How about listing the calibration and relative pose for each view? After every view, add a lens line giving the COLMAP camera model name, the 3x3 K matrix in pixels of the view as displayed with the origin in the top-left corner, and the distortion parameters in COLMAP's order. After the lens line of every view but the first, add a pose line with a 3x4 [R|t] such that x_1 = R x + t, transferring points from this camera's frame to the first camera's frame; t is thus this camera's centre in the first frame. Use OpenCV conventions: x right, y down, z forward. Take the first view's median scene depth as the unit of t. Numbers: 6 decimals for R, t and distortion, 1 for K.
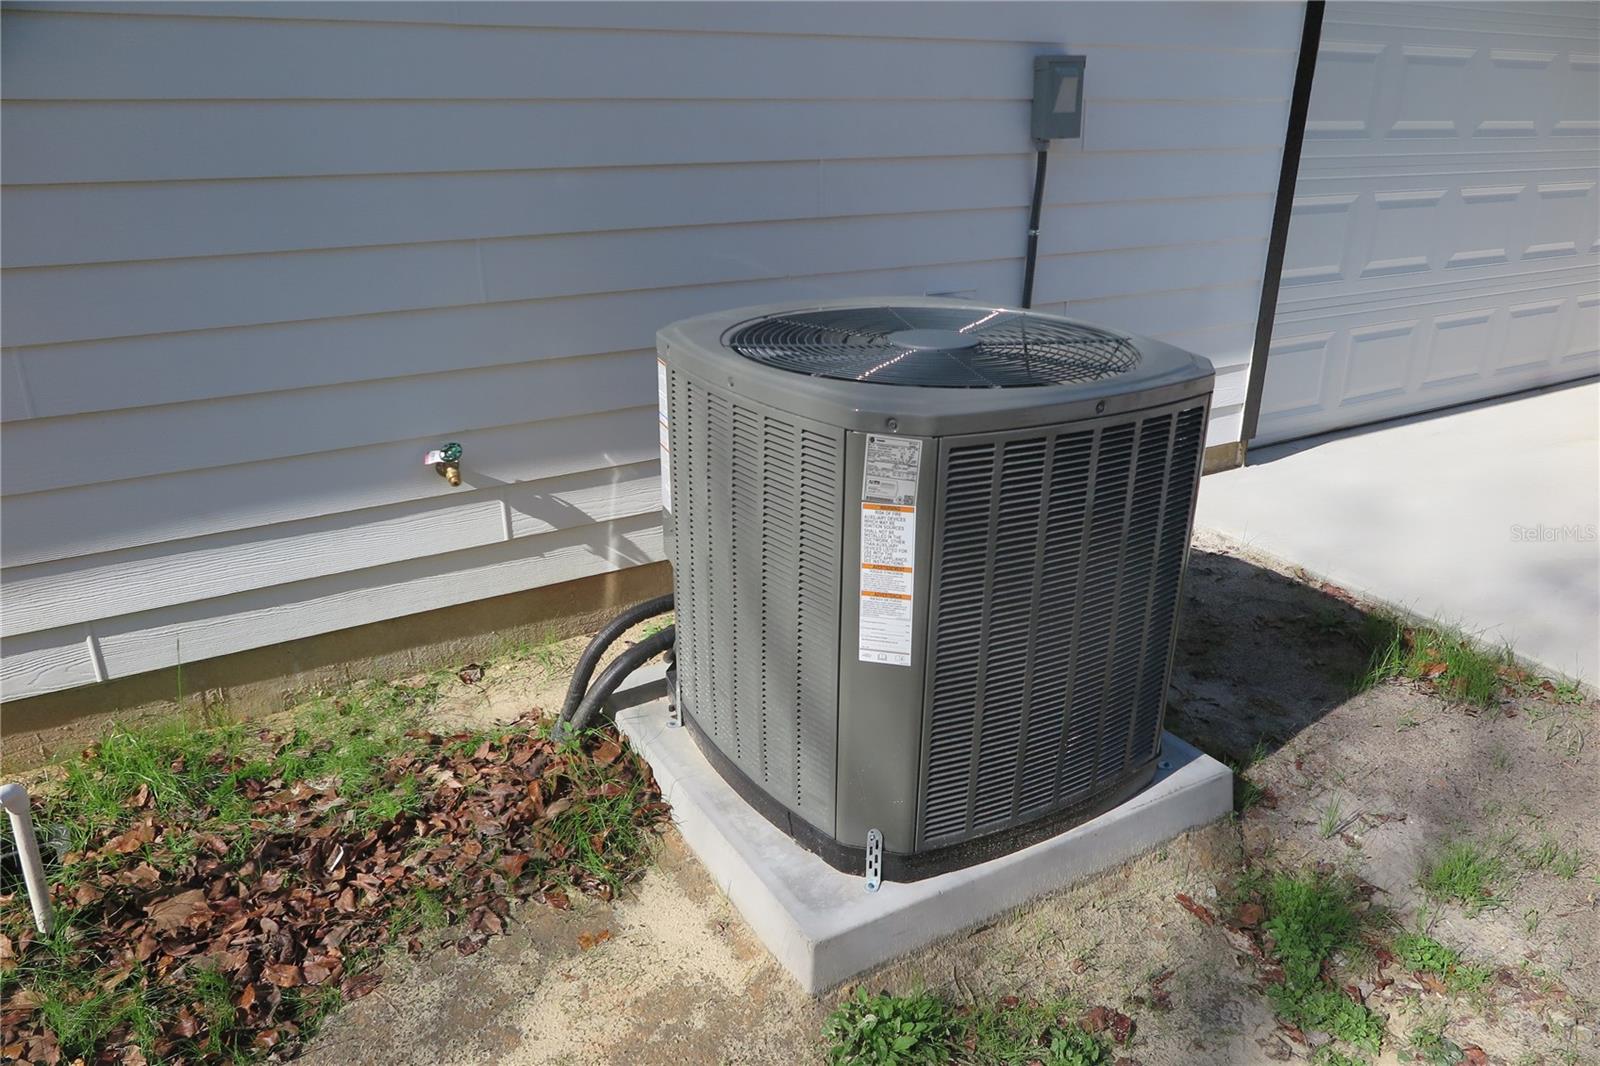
lens RADIAL K [[1113.0, 0, 803.9], [0, 1113.0, 522.3], [0, 0, 1]] dist [-0.003793, -0.003769]
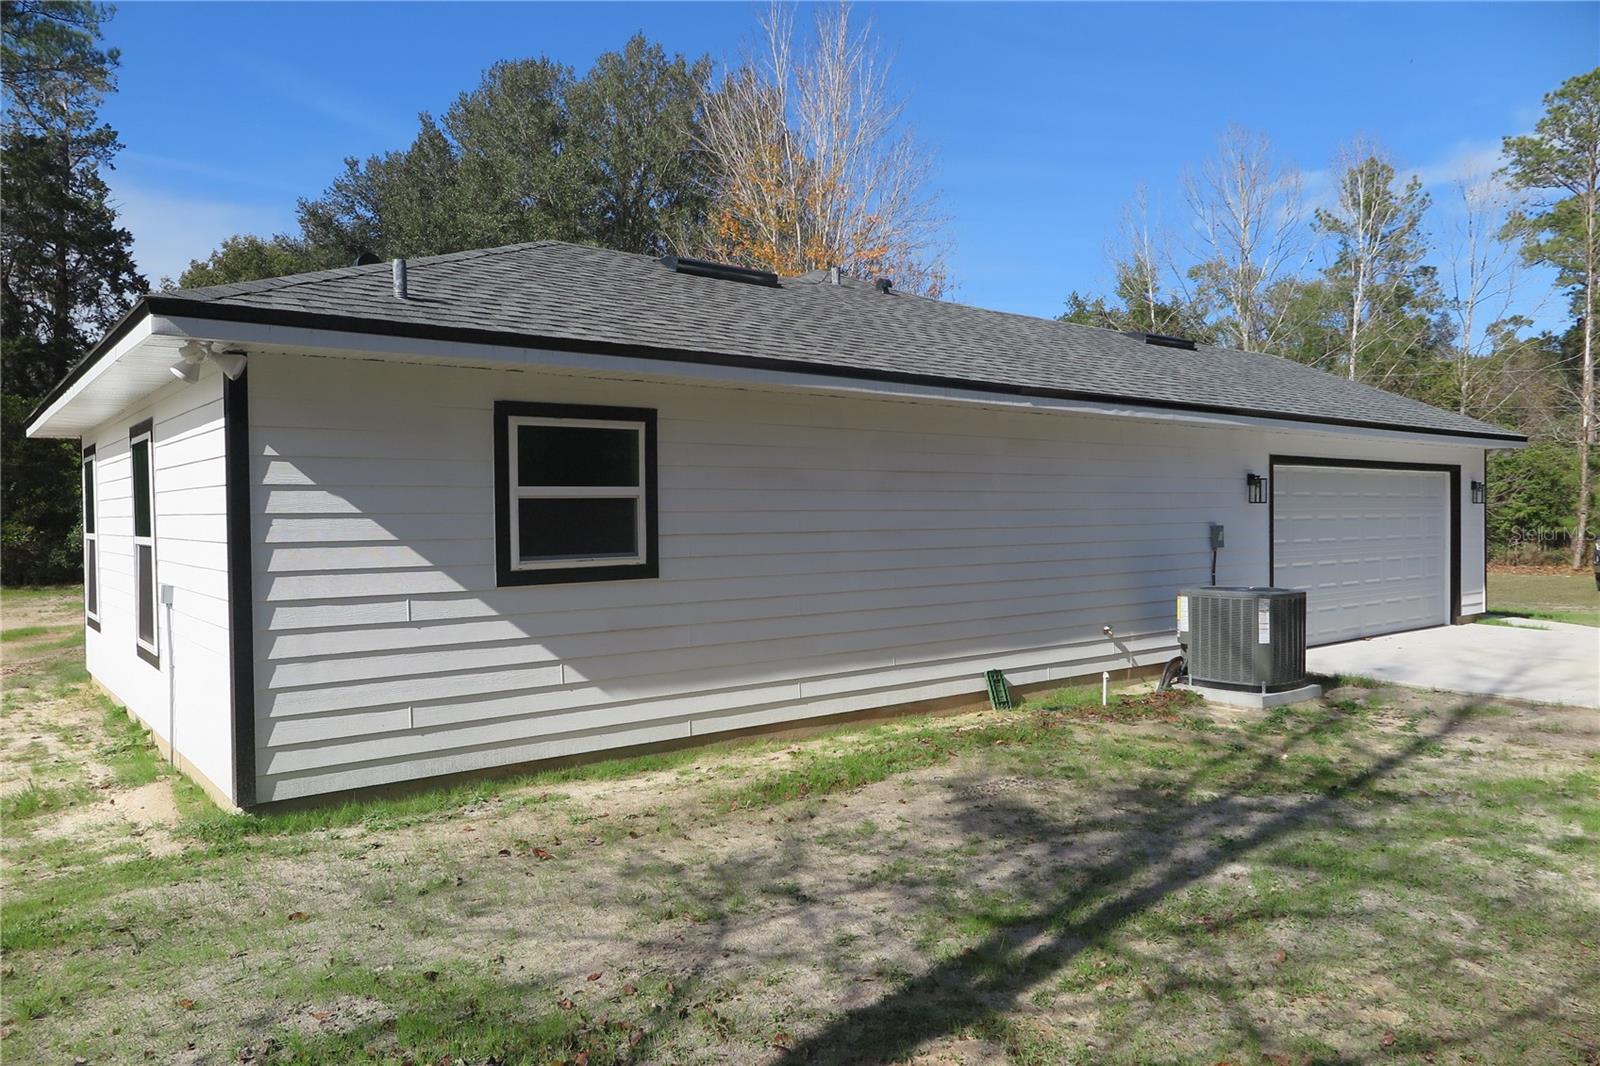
lens RADIAL K [[1113.0, 0, 803.9], [0, 1113.0, 522.3], [0, 0, 1]] dist [-0.003793, -0.003769]
pose [[0.989081, -0.009584, 0.147063, -1.823133], [0.060019, 0.937576, -0.342562, 0.806961], [-0.134600, 0.347648, 0.927914, -2.419416]]
